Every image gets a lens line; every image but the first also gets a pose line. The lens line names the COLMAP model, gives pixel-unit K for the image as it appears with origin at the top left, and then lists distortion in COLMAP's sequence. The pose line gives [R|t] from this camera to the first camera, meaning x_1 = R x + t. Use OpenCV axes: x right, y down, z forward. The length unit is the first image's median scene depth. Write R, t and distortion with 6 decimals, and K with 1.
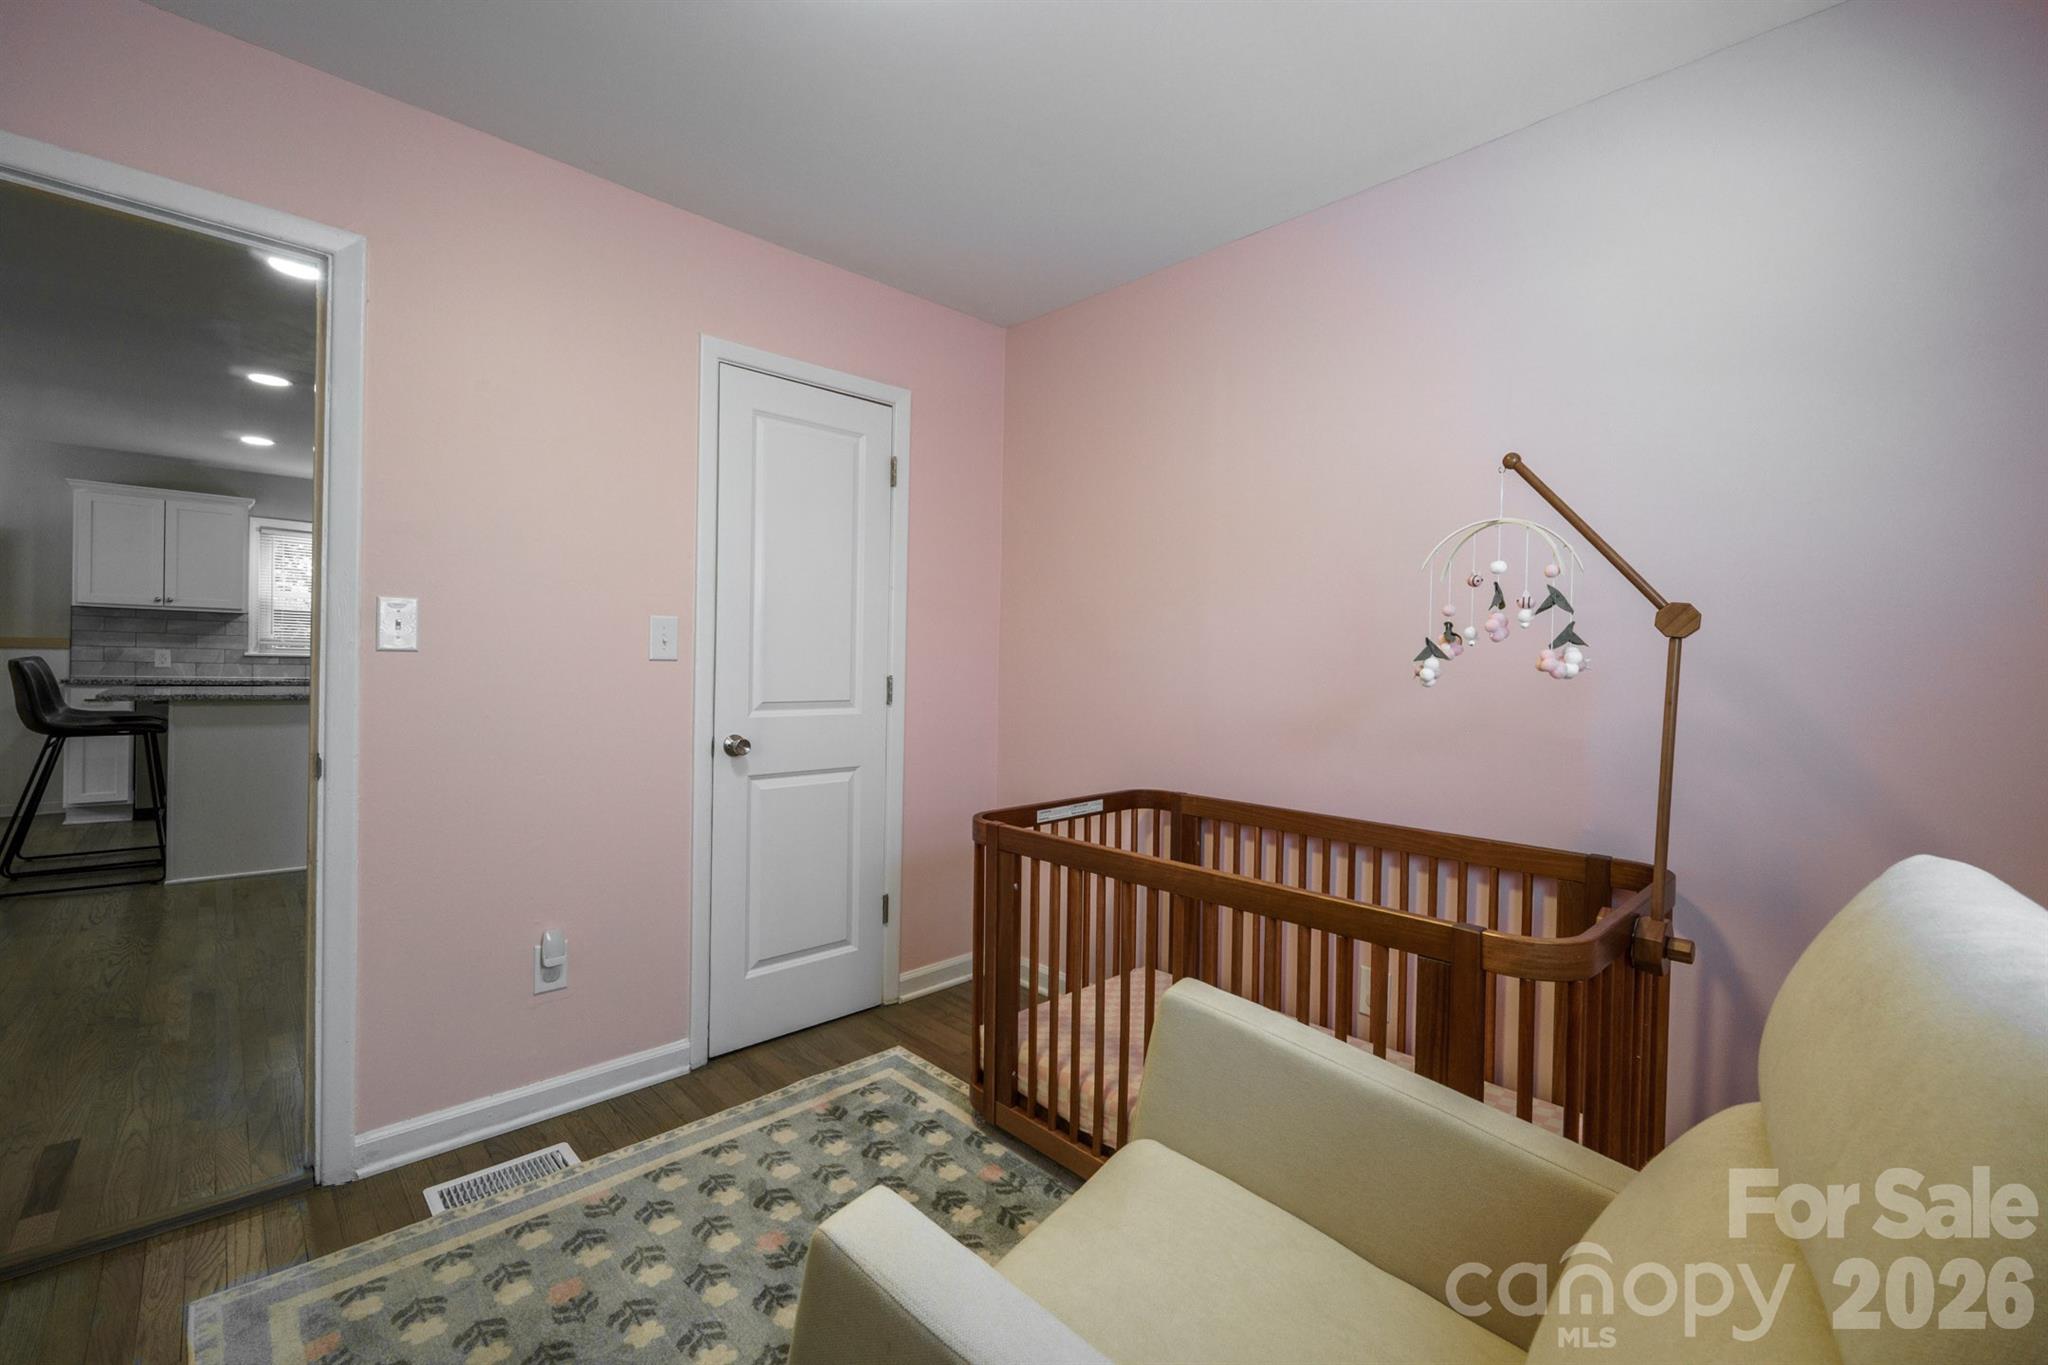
lens RADIAL K [[873.2, 0, 1037.8], [0, 873.2, 669.2], [0, 0, 1]] dist [-0.003728, -0.000222]
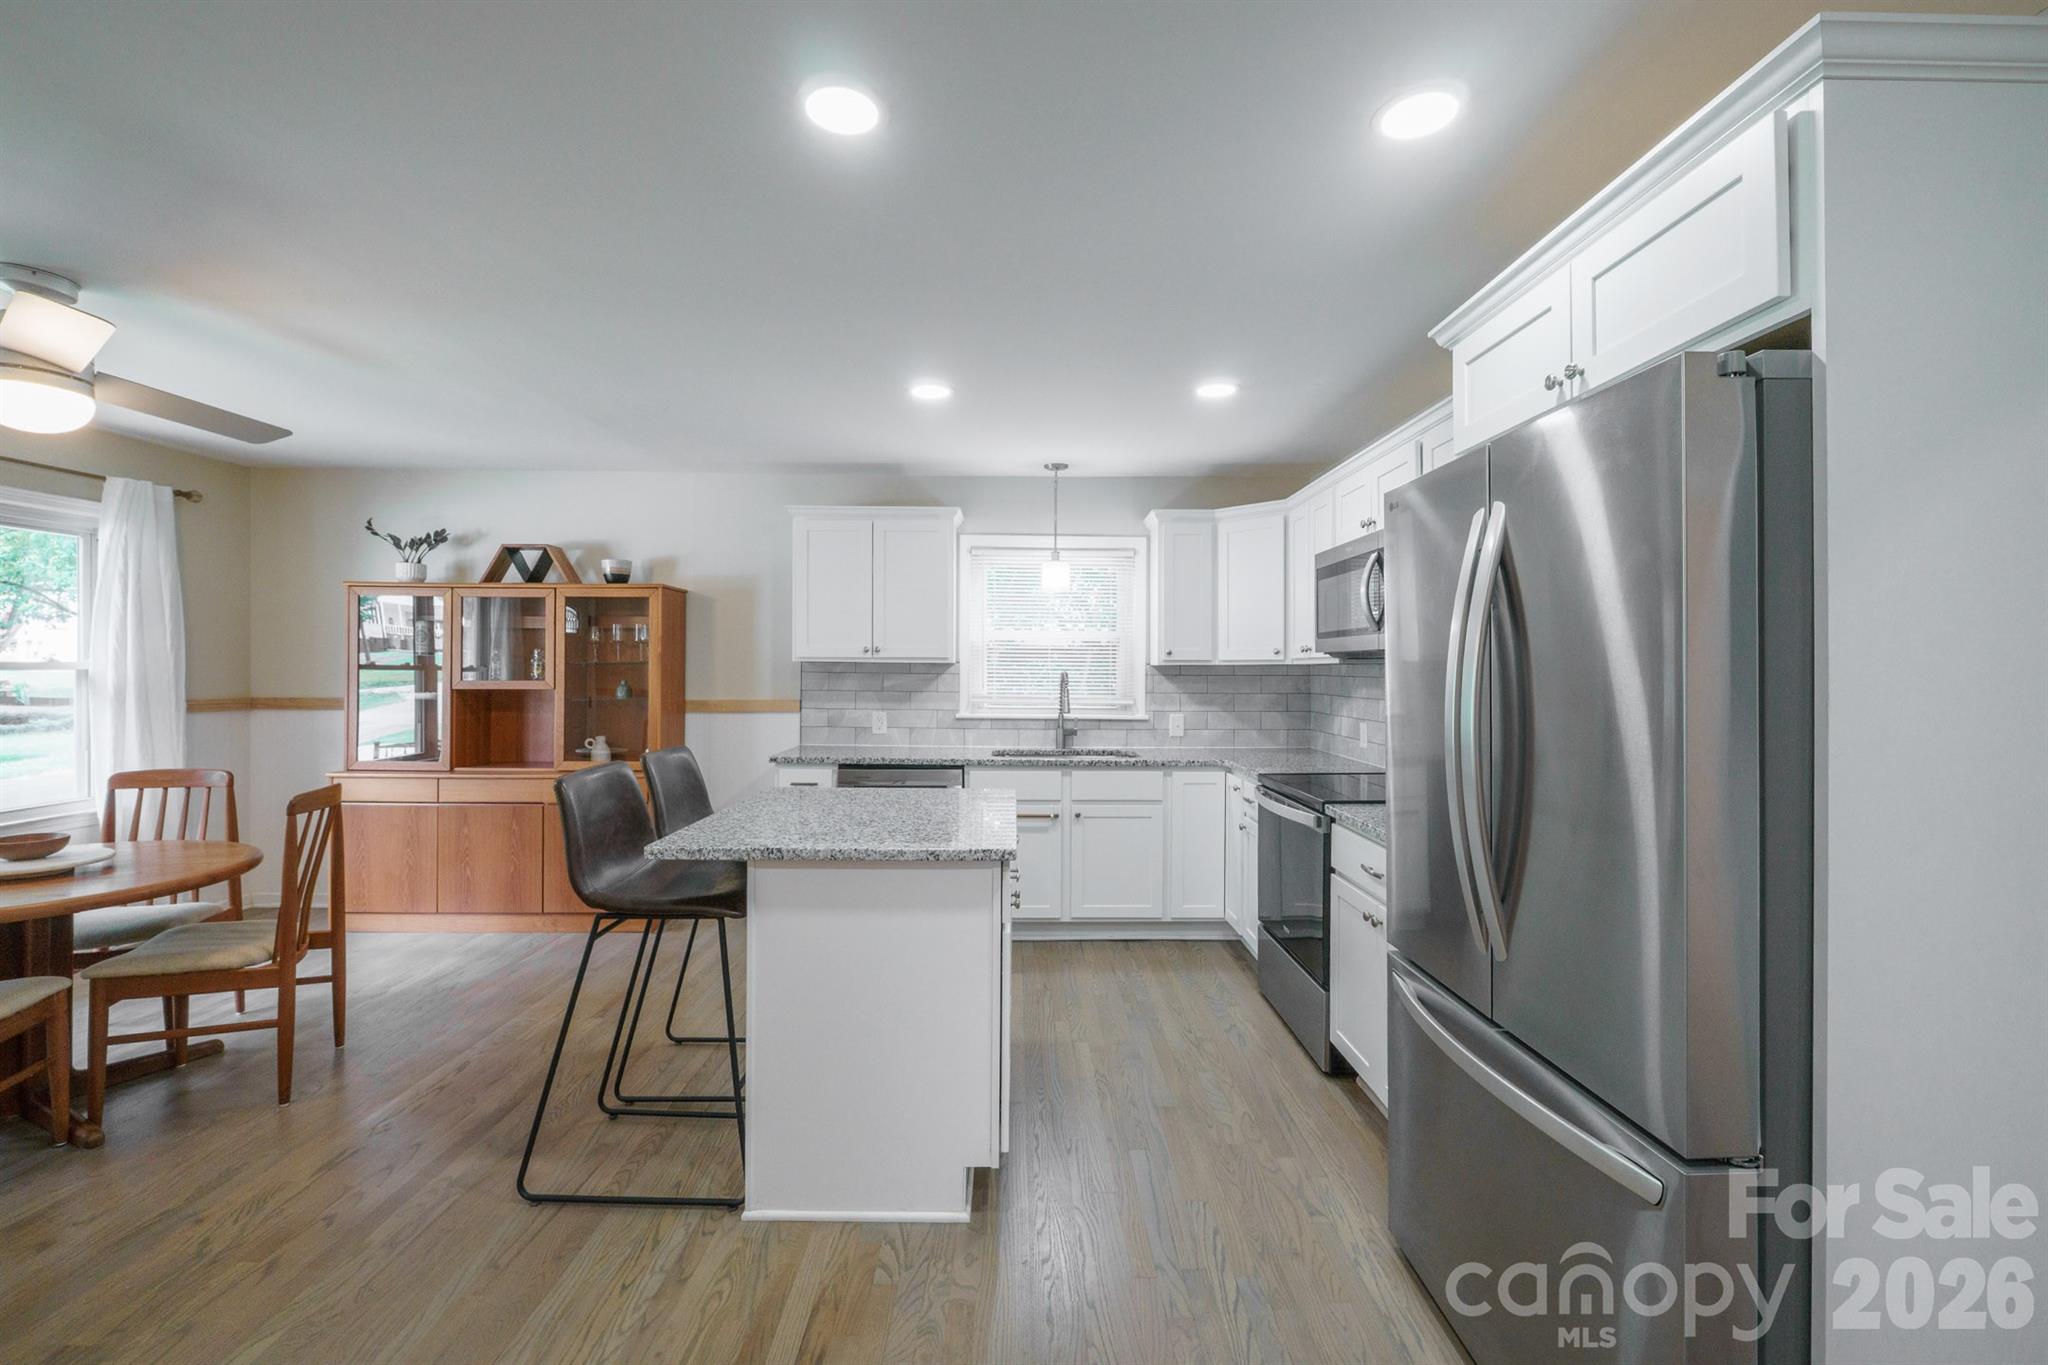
lens RADIAL K [[864.2, 0, 1027.9], [0, 864.2, 671.9], [0, 0, 1]] dist [-0.003111, -0.000560]
pose [[0.730593, -0.015574, -0.682636, -0.360596], [0.005383, 0.999840, -0.017050, -0.043804], [0.682792, 0.008782, 0.730560, 0.506145]]
